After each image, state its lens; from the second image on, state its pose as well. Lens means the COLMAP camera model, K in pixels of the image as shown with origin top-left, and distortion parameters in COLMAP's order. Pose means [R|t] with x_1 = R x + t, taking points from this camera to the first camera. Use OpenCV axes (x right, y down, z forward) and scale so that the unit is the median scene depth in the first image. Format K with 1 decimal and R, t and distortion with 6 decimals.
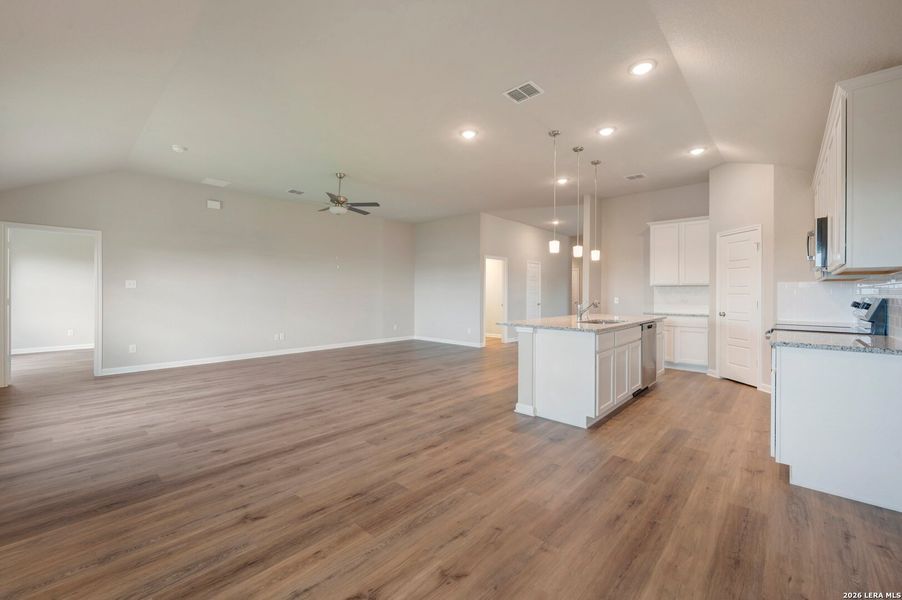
lens RADIAL K [[362.3, 0, 452.0], [0, 362.3, 294.0], [0, 0, 1]] dist [-0.000837, -0.000022]
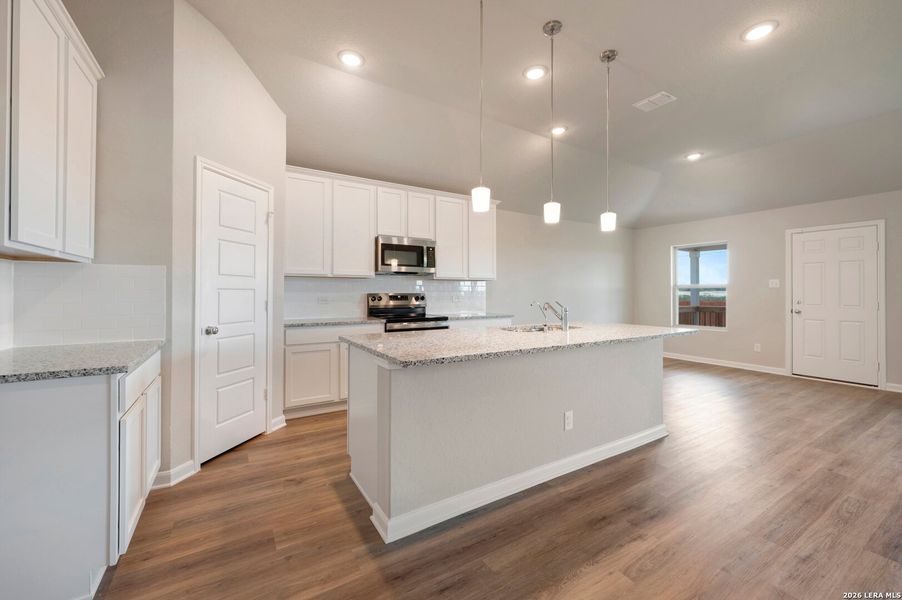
lens RADIAL K [[364.0, 0, 452.1], [0, 364.0, 290.3], [0, 0, 1]] dist [-0.000081, -0.000006]
pose [[-0.963150, -0.003754, 0.268940, 0.429588], [-0.005307, 0.999973, -0.005047, 0.003686], [-0.268913, -0.006288, -0.963144, 1.957547]]
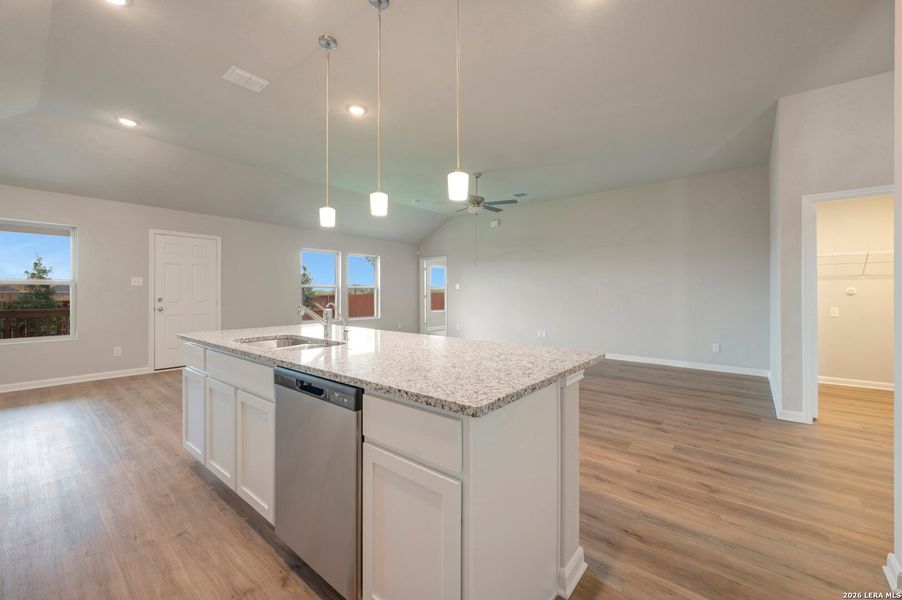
lens RADIAL K [[360.3, 0, 454.1], [0, 360.3, 293.3], [0, 0, 1]] dist [-0.002063, -0.000513]
pose [[0.063557, -0.002141, -0.997976, 1.056502], [-0.002124, 0.999995, -0.002281, 0.007880], [0.997976, 0.002264, 0.063552, 1.336471]]
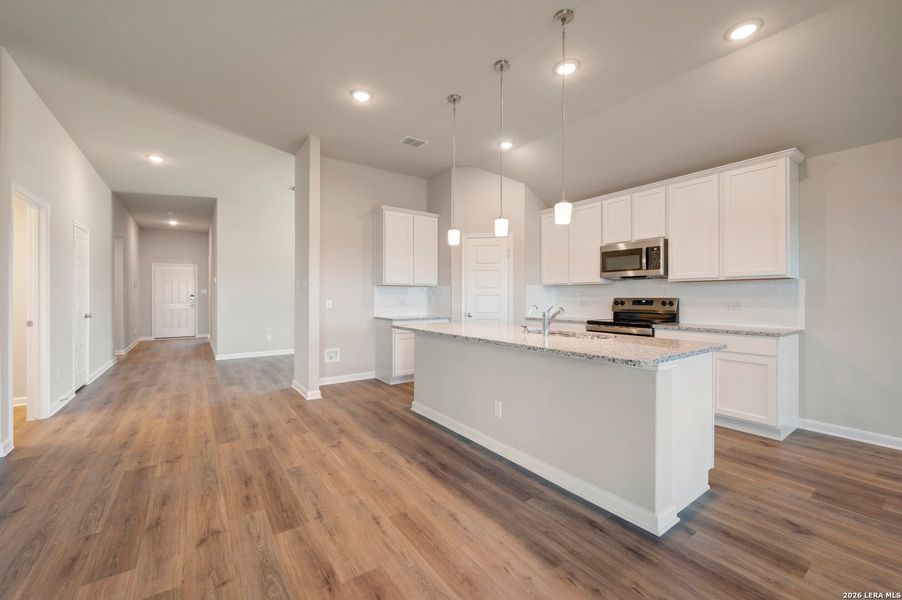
lens RADIAL K [[362.6, 0, 451.8], [0, 362.6, 298.9], [0, 0, 1]] dist [-0.000295, -0.000188]
pose [[0.203453, -0.008825, 0.979045, -0.363260], [-0.000693, 0.999958, 0.009158, 0.001118], [-0.979085, -0.002542, 0.203438, 1.191680]]
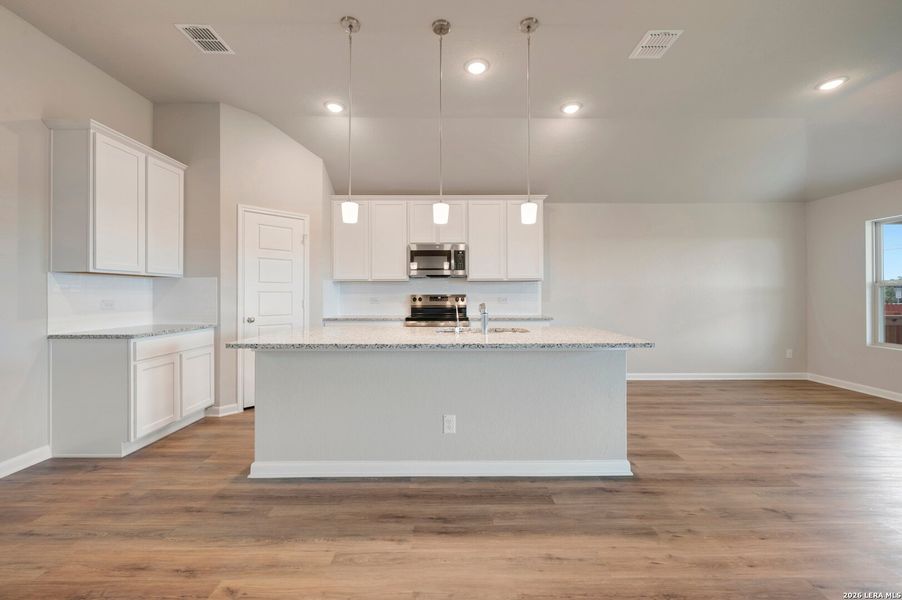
lens RADIAL K [[362.3, 0, 452.0], [0, 362.3, 294.0], [0, 0, 1]] dist [-0.000837, -0.000022]
pose [[-0.681322, -0.003436, 0.731975, -0.079255], [-0.001364, 0.999993, 0.003425, 0.001700], [-0.731982, 0.001335, -0.681322, 1.695265]]
